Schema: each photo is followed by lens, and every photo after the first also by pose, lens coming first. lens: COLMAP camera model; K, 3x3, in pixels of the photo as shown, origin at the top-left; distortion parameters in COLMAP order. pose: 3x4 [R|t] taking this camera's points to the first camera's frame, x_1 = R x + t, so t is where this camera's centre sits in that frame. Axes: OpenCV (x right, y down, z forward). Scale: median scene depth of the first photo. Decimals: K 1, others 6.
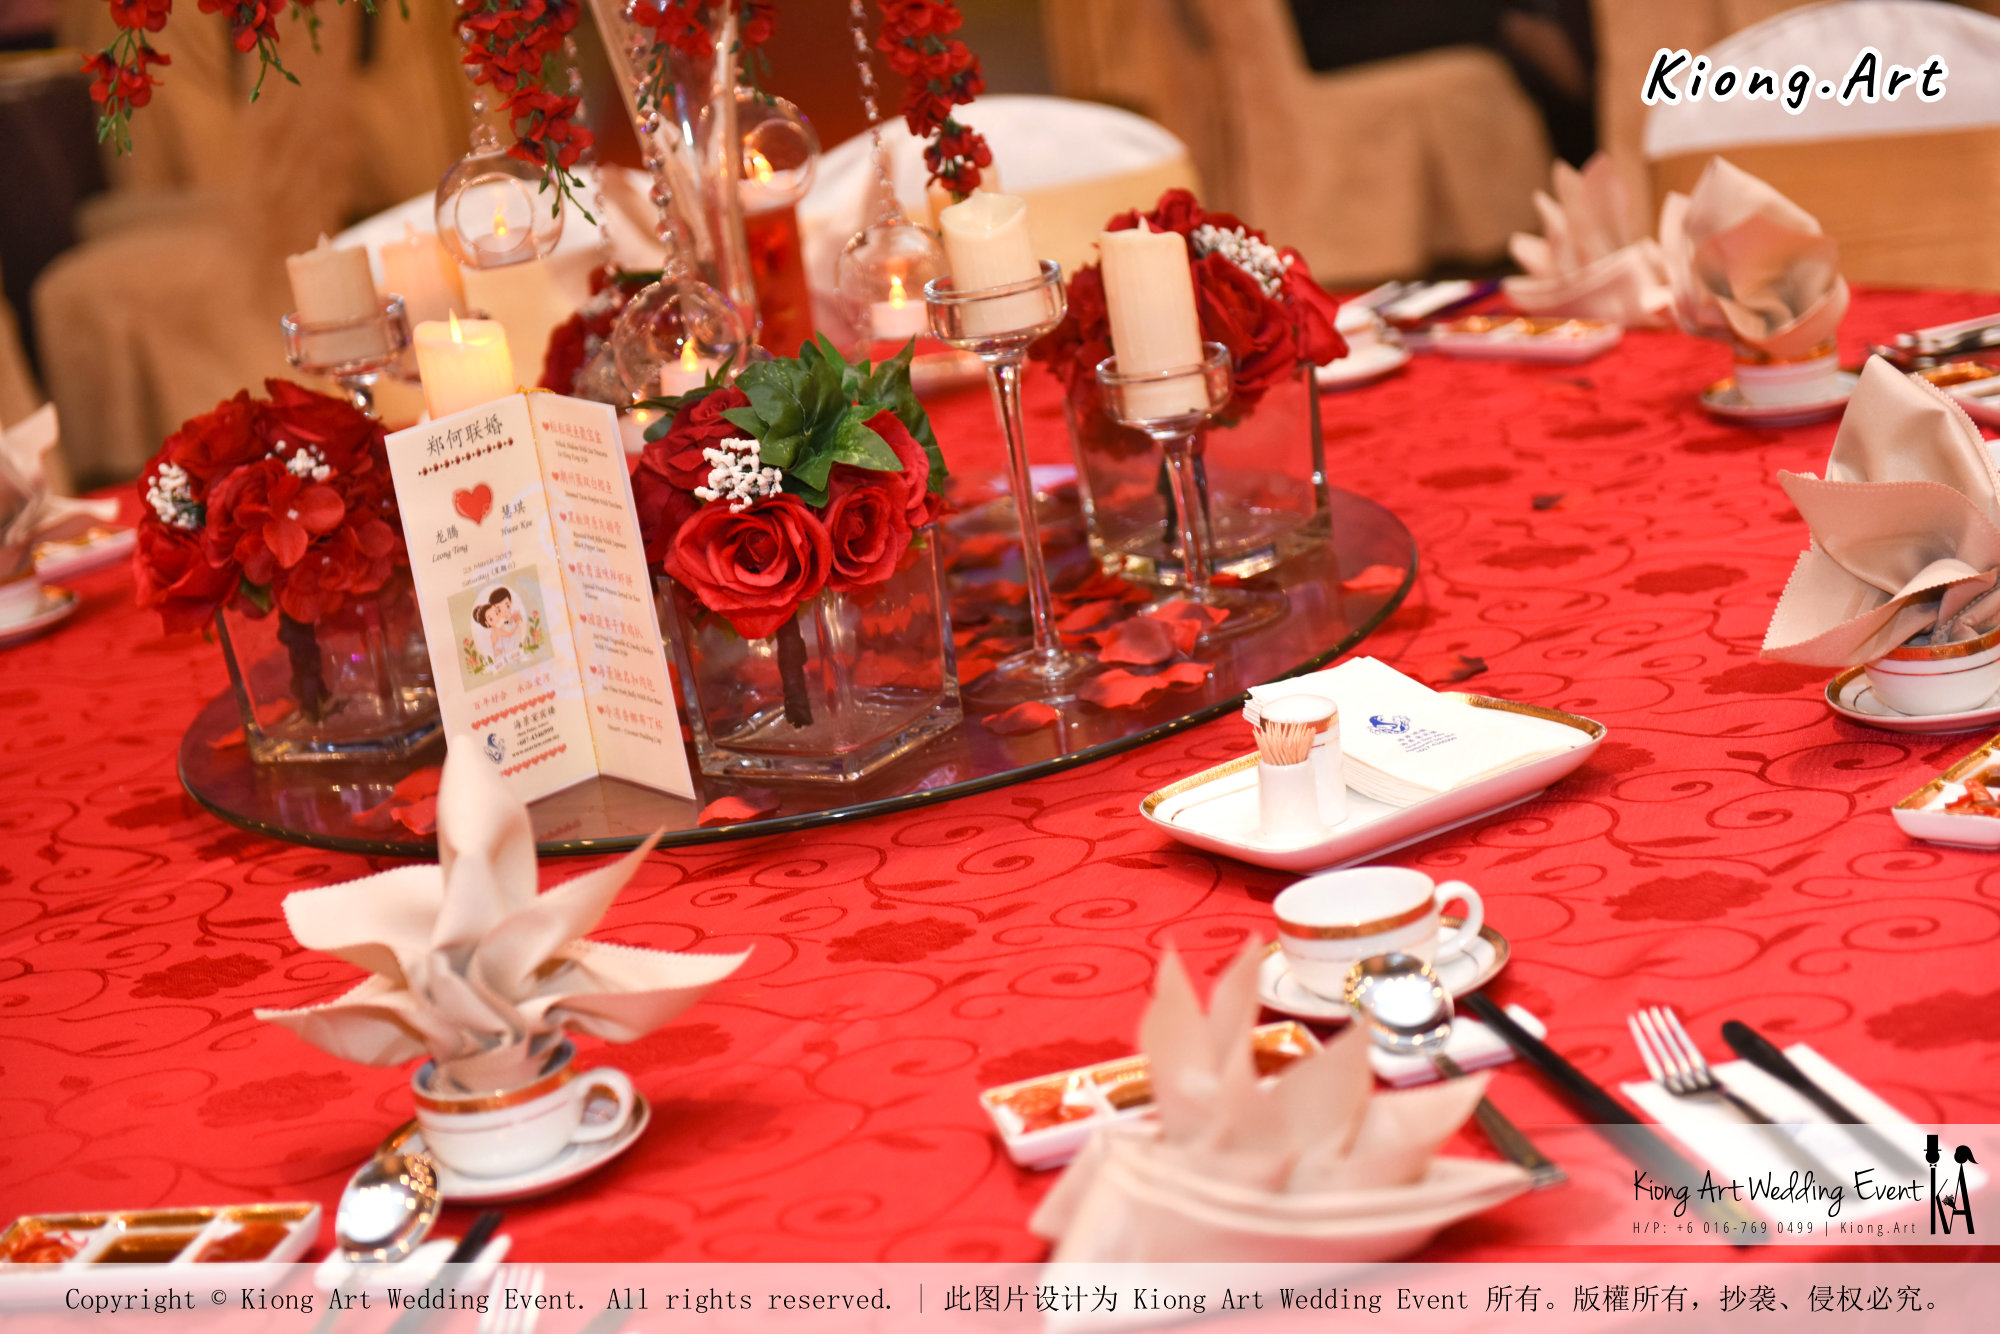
lens RADIAL K [[3808.1, 0, 997.4], [0, 3808.1, 653.2], [0, 0, 1]] dist [0.125406, 0.000000]
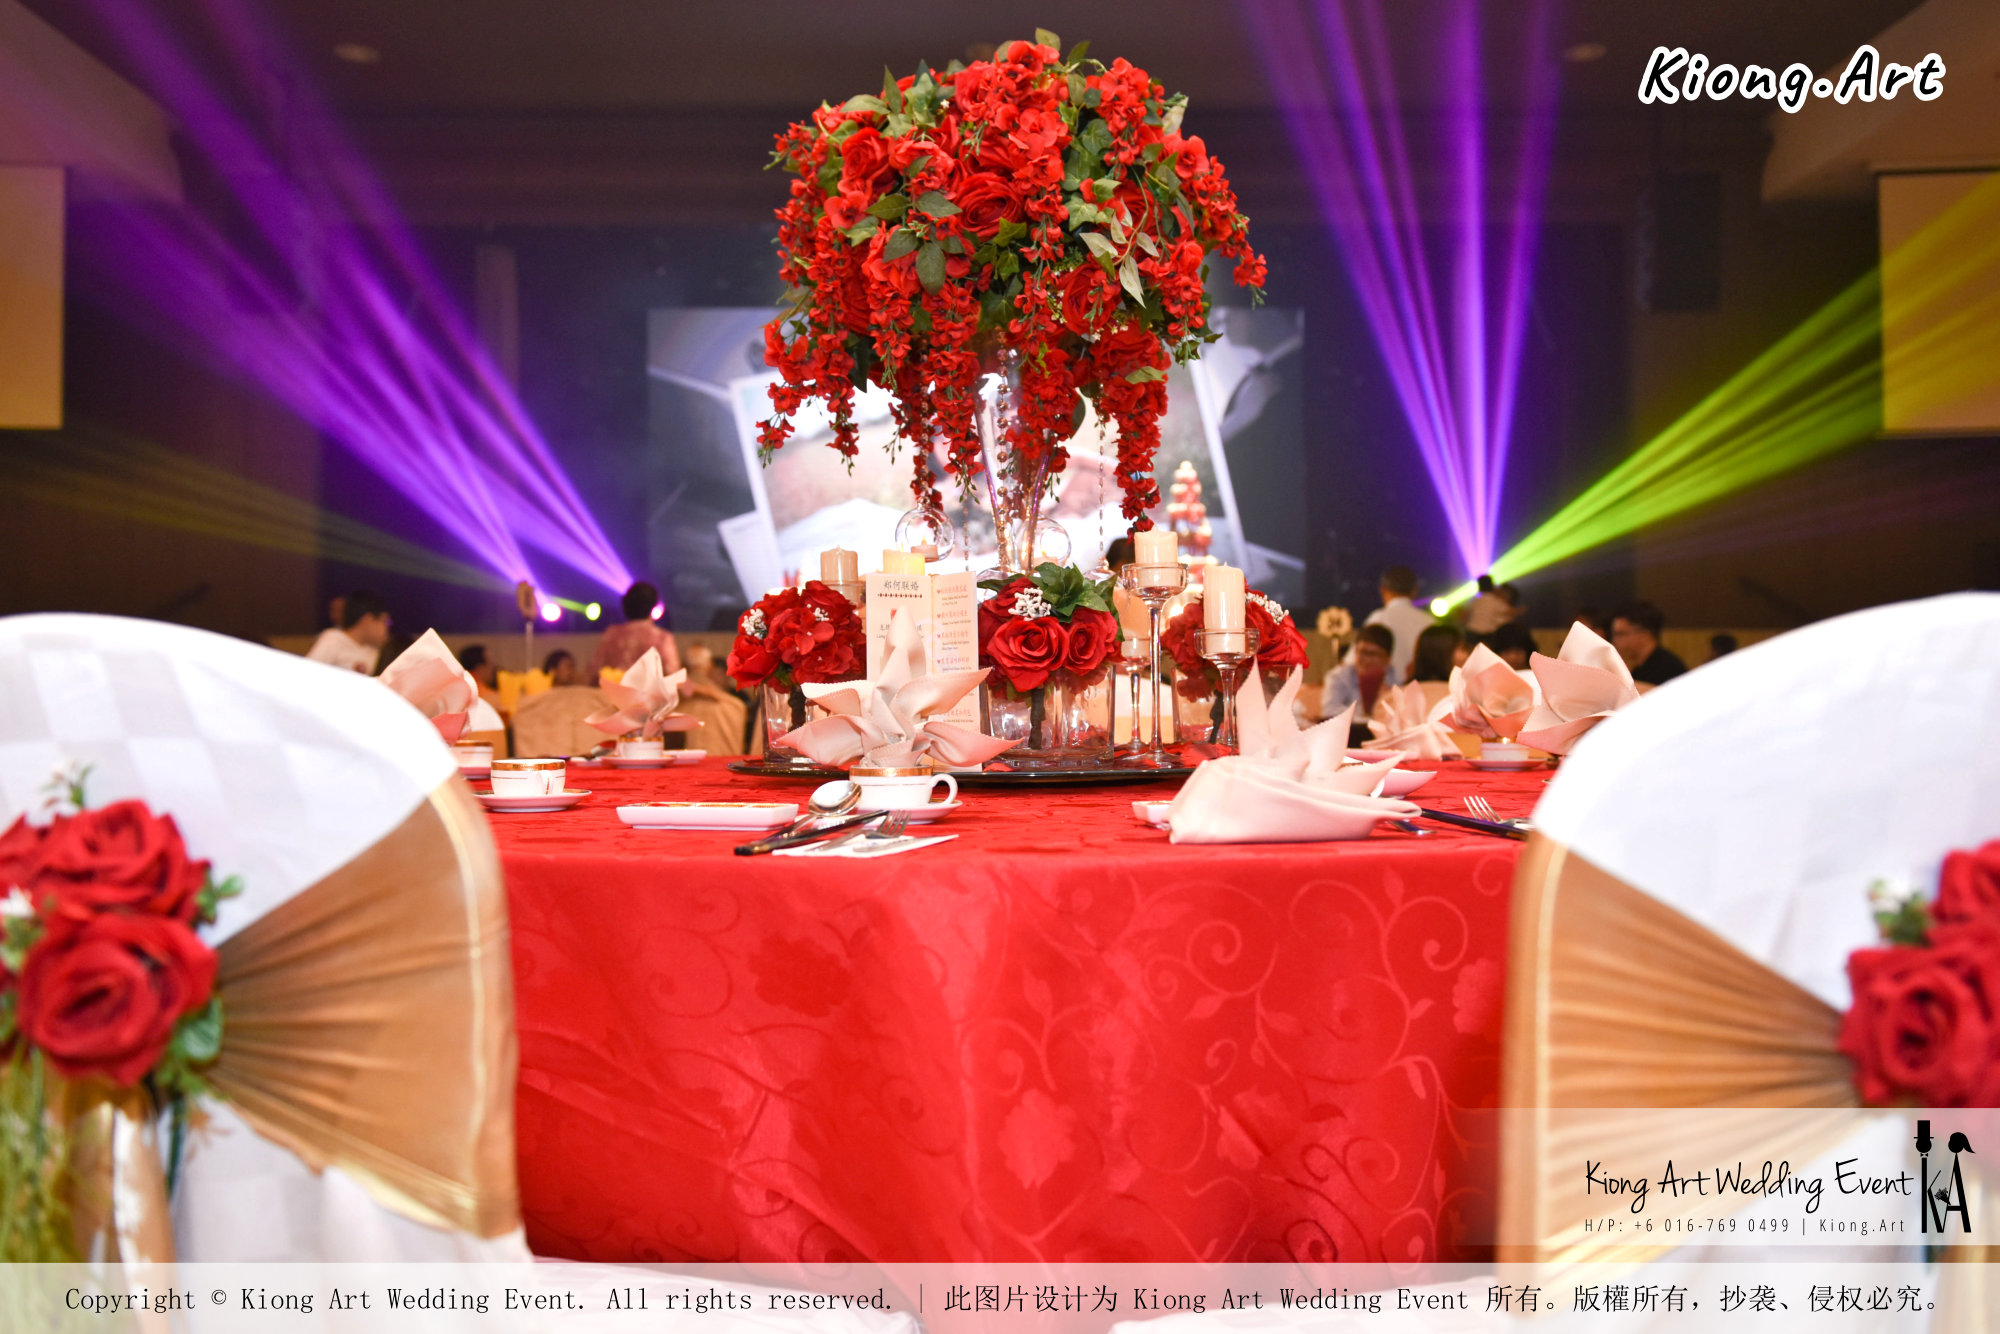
lens RADIAL K [[1772.0, 0, 1004.8], [0, 1772.0, 673.6], [0, 0, 1]] dist [-0.018768, -0.021275]
pose [[0.988422, 0.142178, -0.052983, -0.023807], [-0.151258, 0.950808, -0.270344, 0.242546], [0.011940, 0.275228, 0.961305, 0.071383]]
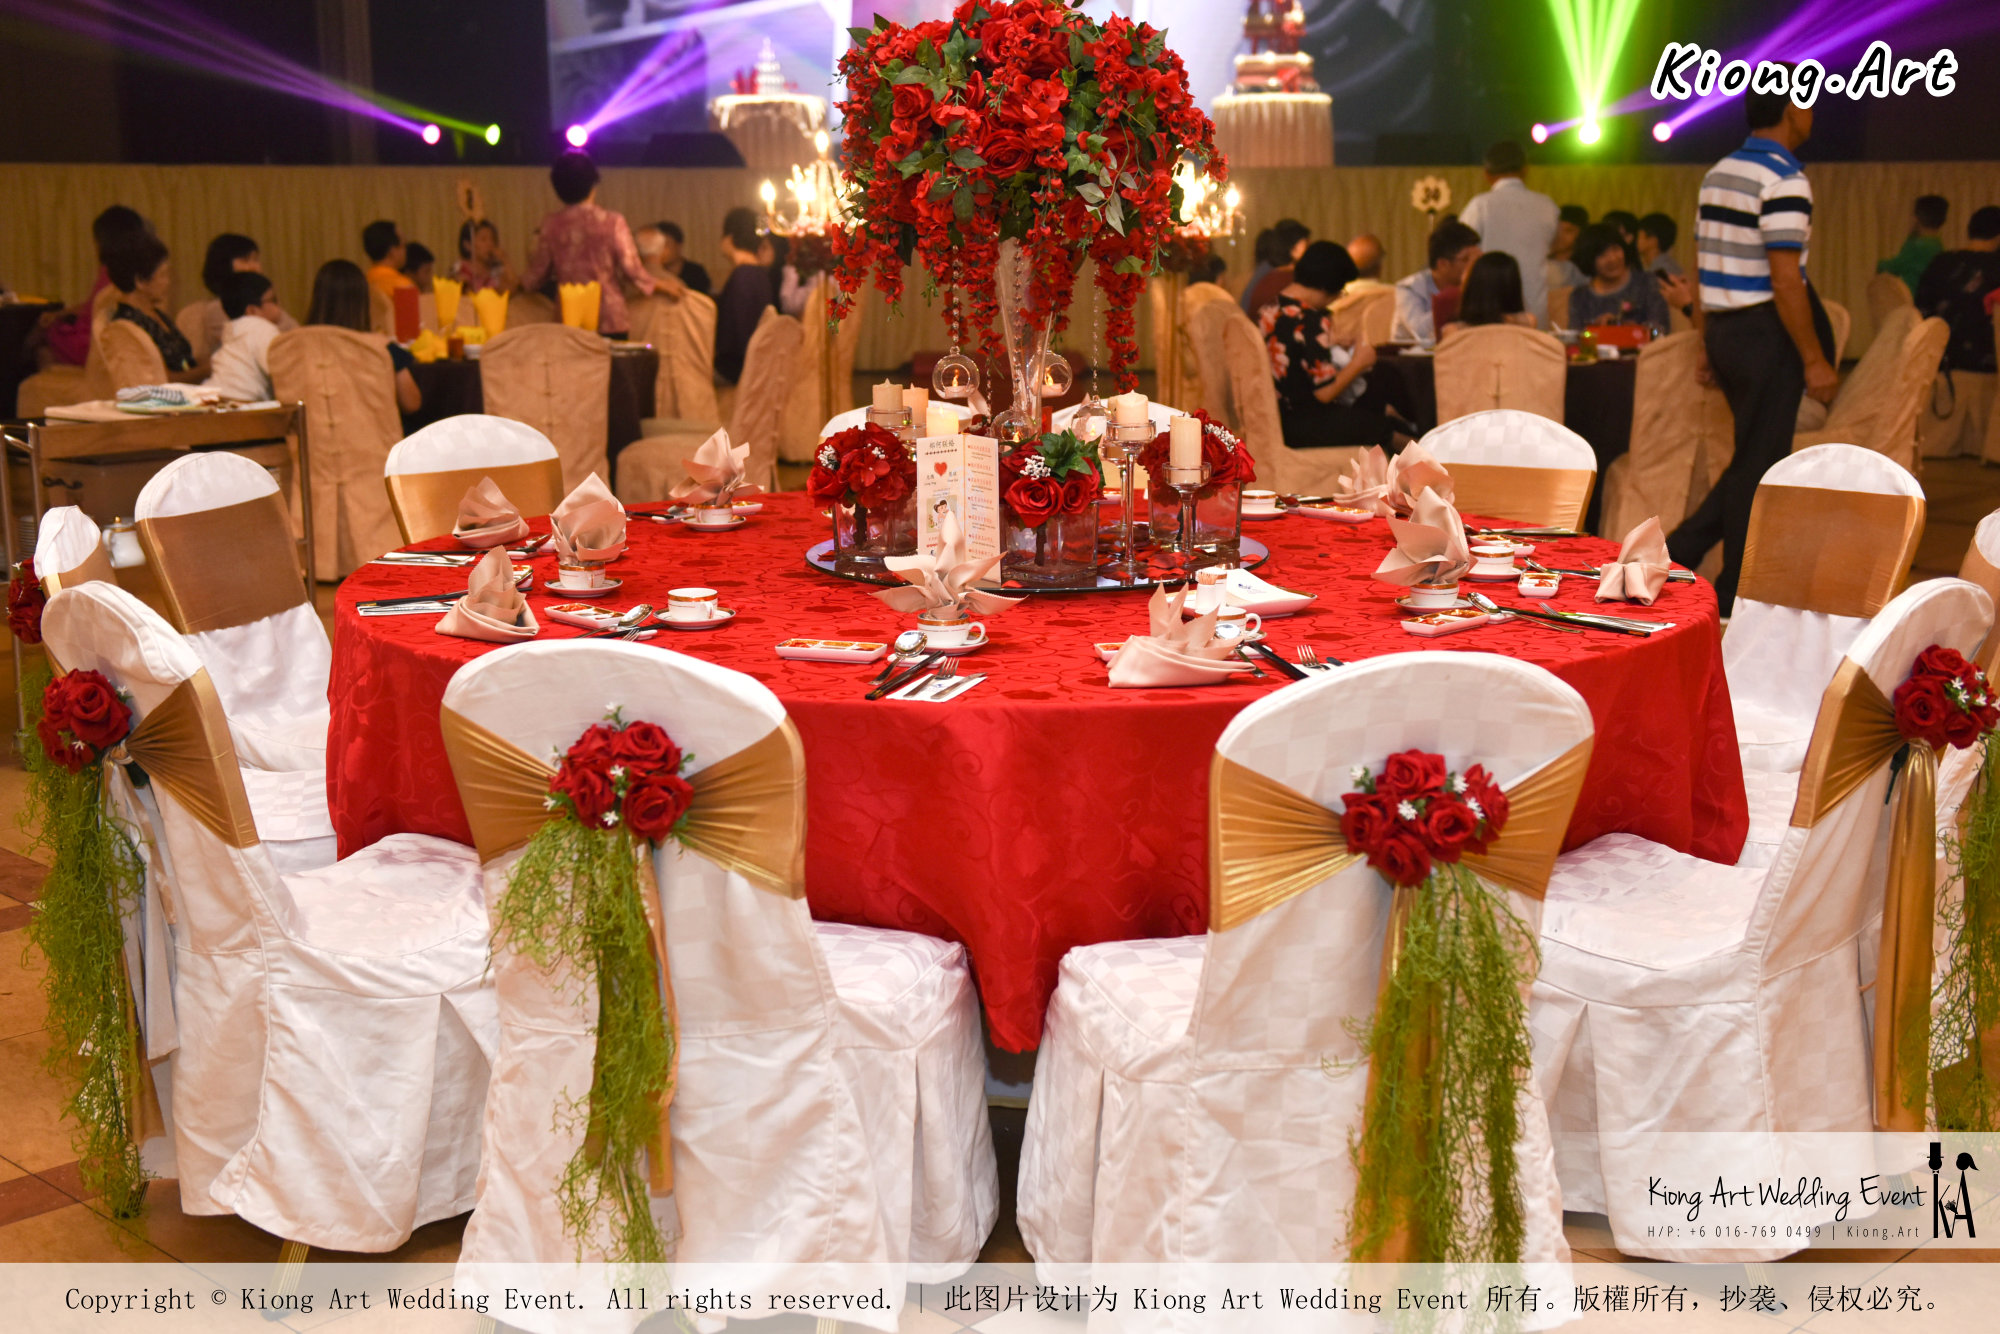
lens RADIAL K [[2480.9, 0, 999.7], [0, 2480.9, 669.8], [0, 0, 1]] dist [0.088533, 0.000000]
pose [[0.987143, 0.156458, -0.032717, -0.008714], [-0.158328, 0.985198, -0.065709, 0.222621], [0.021952, 0.070044, 0.997302, -0.836166]]
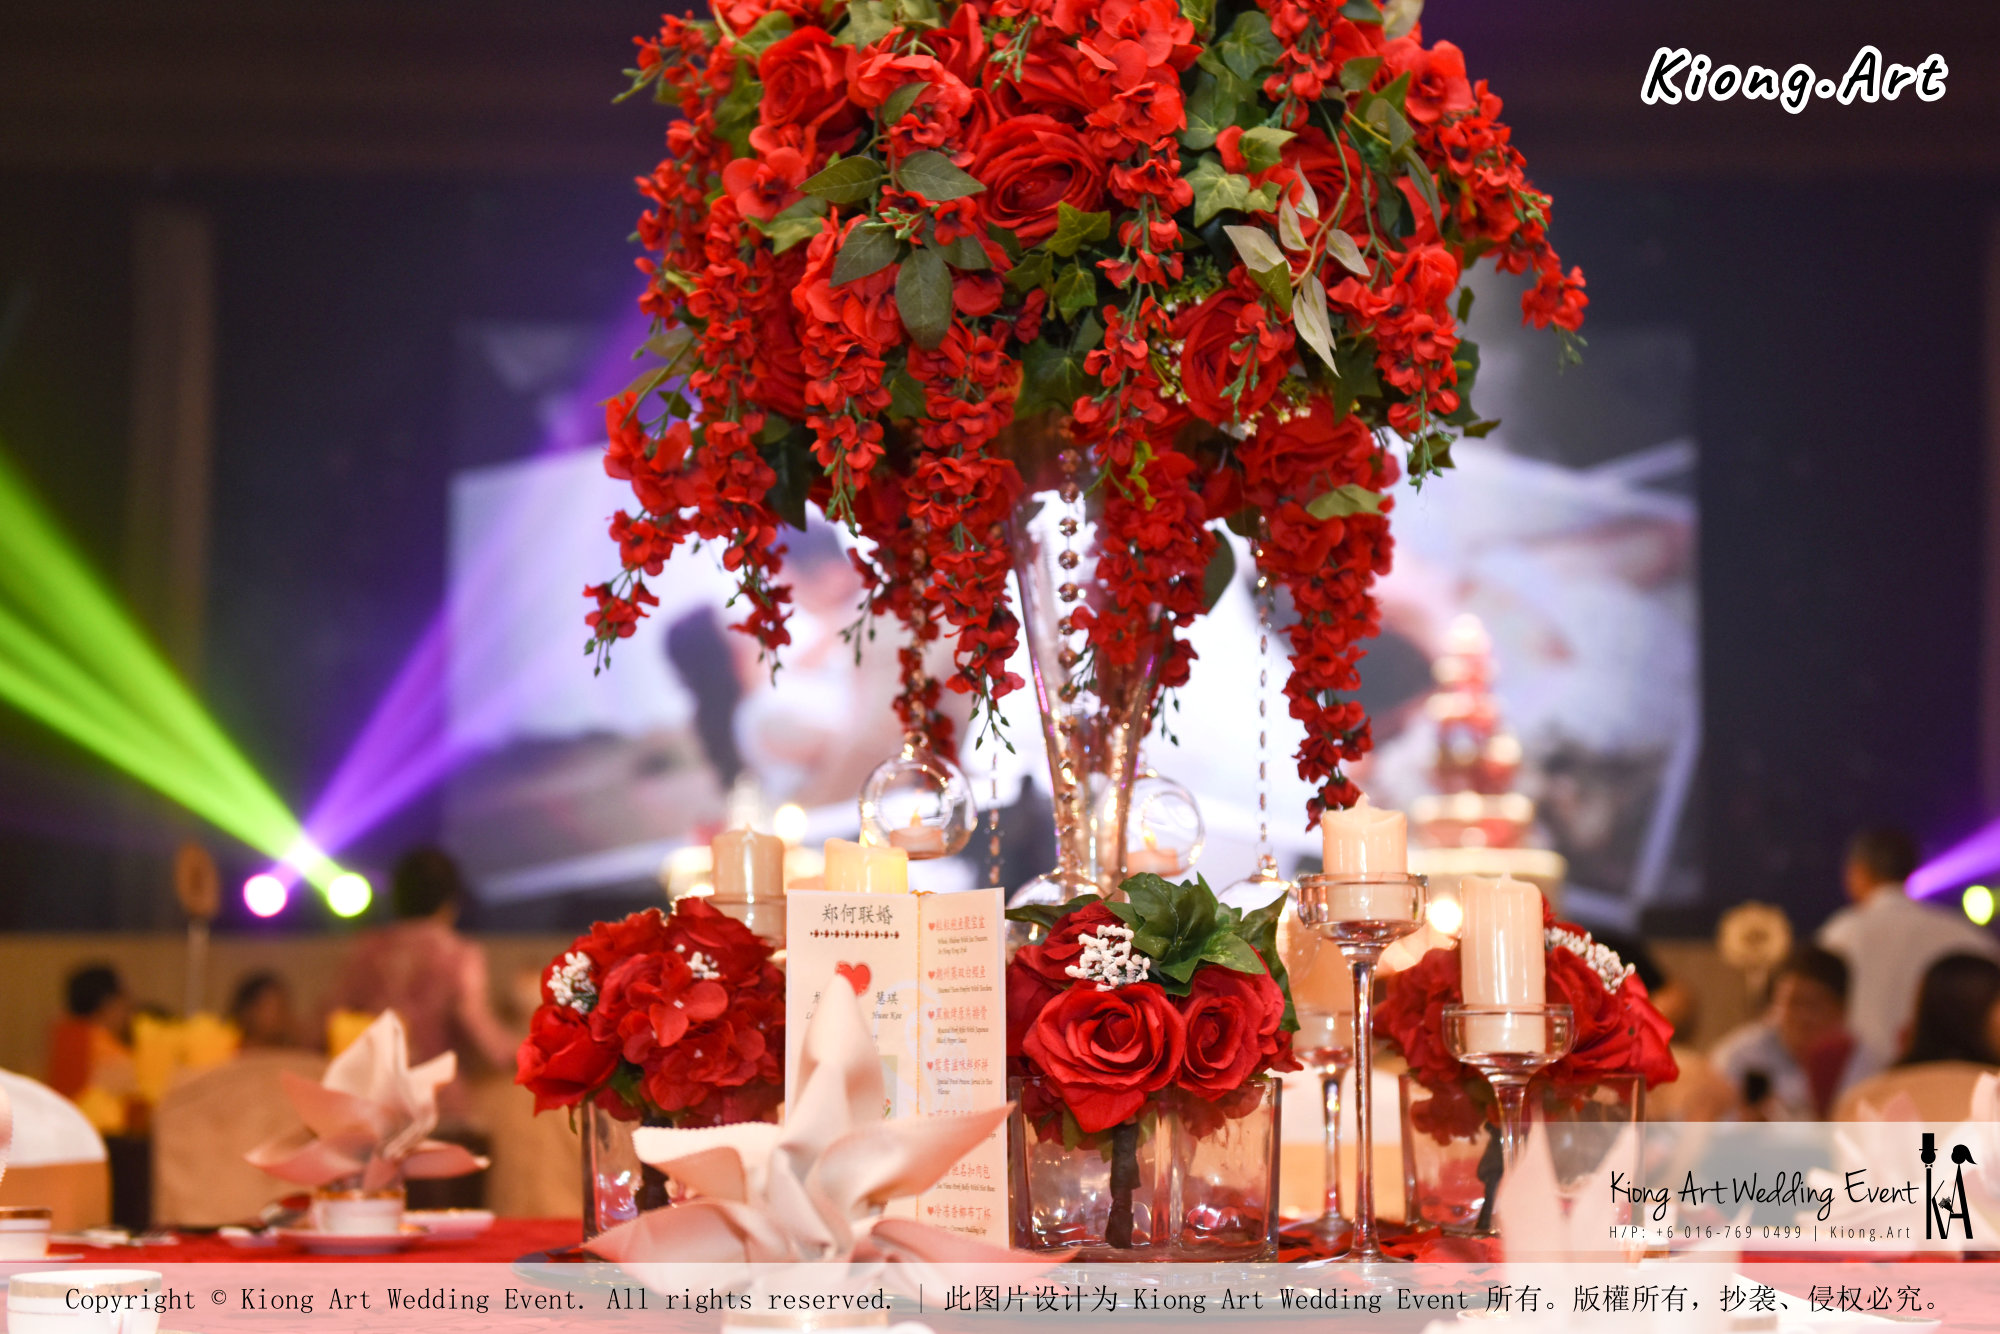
lens RADIAL K [[3359.7, 0, 998.9], [0, 3359.7, 677.5], [0, 0, 1]] dist [0.113648, 0.000000]
pose [[0.984010, 0.144401, -0.104271, -0.011643], [-0.172534, 0.918144, -0.356711, 0.208892], [0.044226, 0.368998, 0.928377, 0.100830]]
